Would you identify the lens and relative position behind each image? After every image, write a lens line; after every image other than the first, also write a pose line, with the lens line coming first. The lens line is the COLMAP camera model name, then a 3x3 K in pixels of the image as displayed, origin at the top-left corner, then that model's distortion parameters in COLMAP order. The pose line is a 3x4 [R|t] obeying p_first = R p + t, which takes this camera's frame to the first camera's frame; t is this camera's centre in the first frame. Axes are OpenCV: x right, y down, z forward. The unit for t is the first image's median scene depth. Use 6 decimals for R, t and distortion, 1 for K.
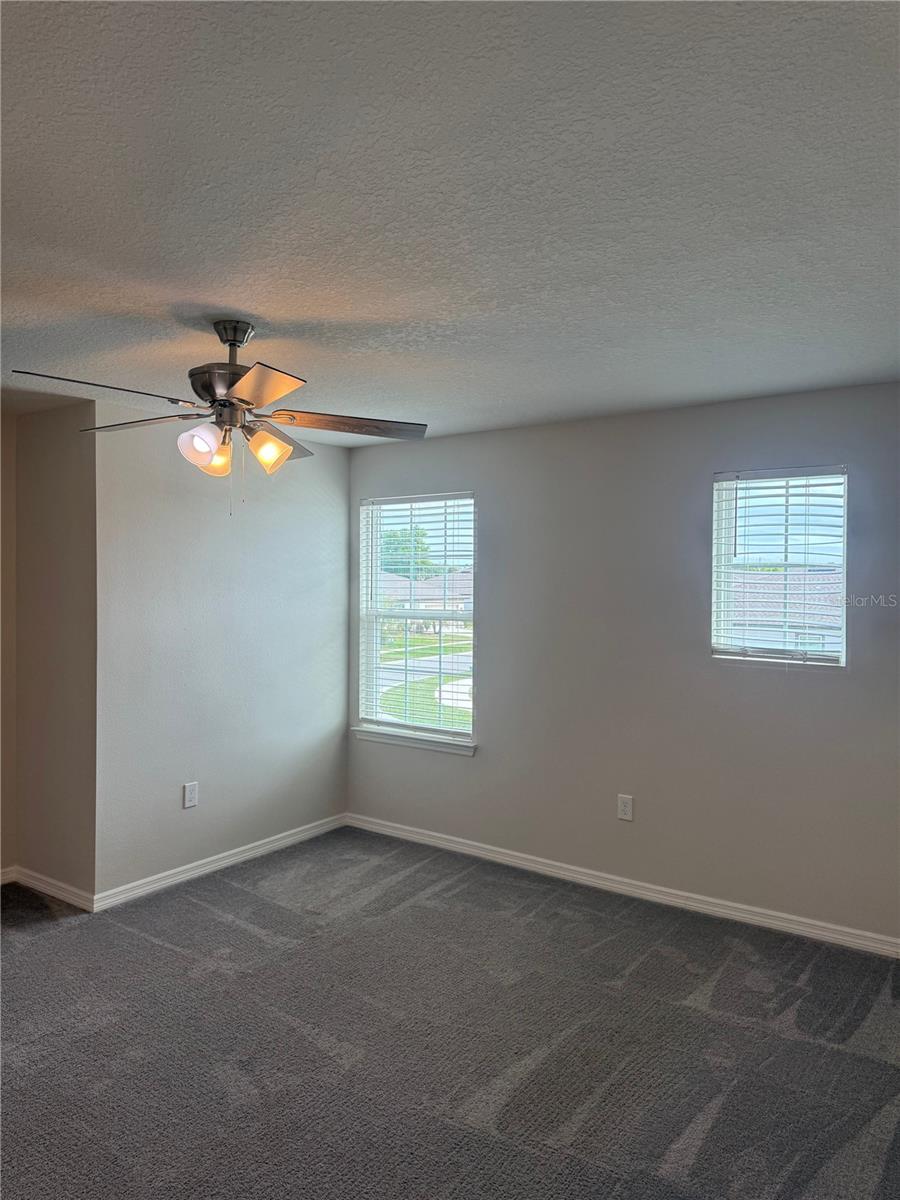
lens RADIAL K [[861.0, 0, 450.0], [0, 861.0, 600.0], [0, 0, 1]] dist [0.123639, -0.155466]
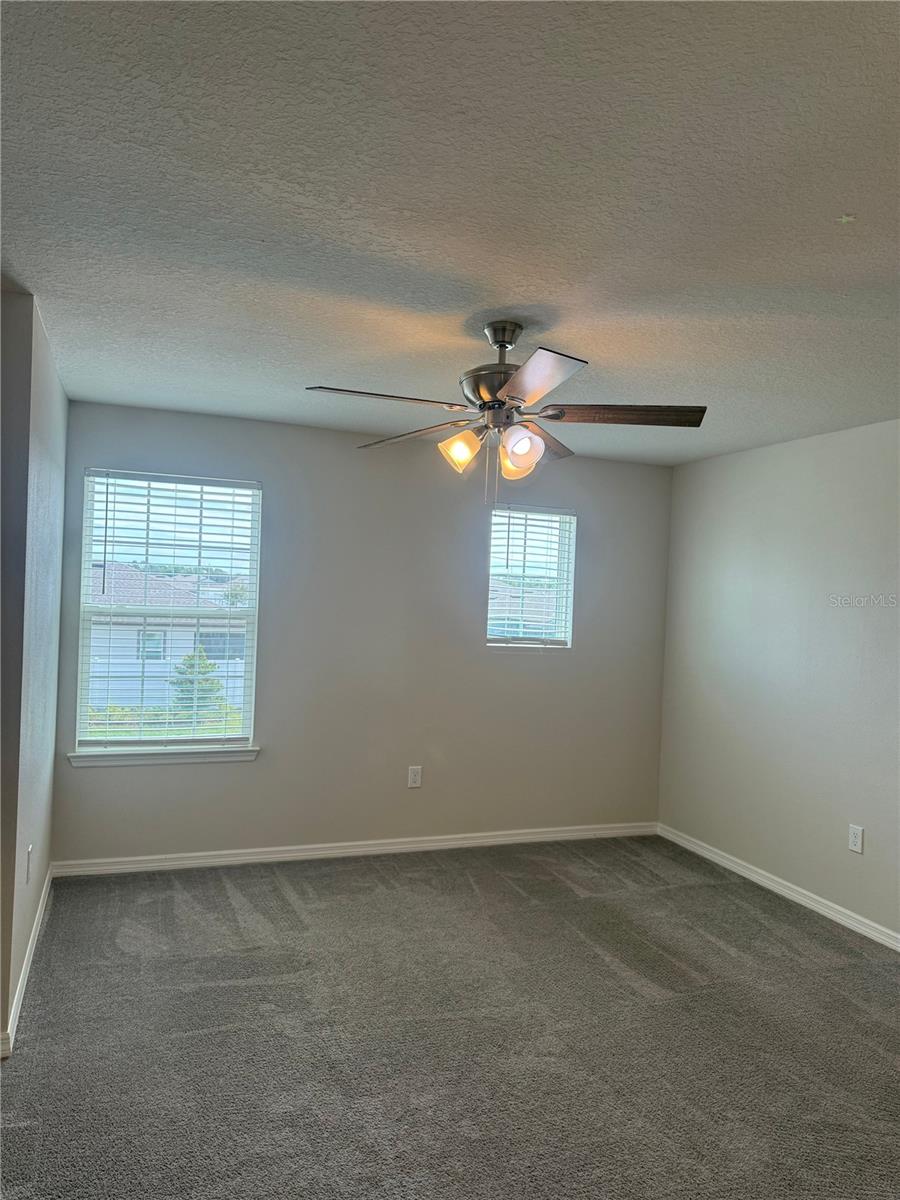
lens RADIAL K [[861.0, 0, 450.0], [0, 861.0, 600.0], [0, 0, 1]] dist [0.123639, -0.155466]
pose [[0.543243, 0.012847, 0.839477, -0.805942], [-0.017517, 0.999839, -0.003965, 0.005346], [-0.839393, -0.012551, 0.543381, 0.359684]]
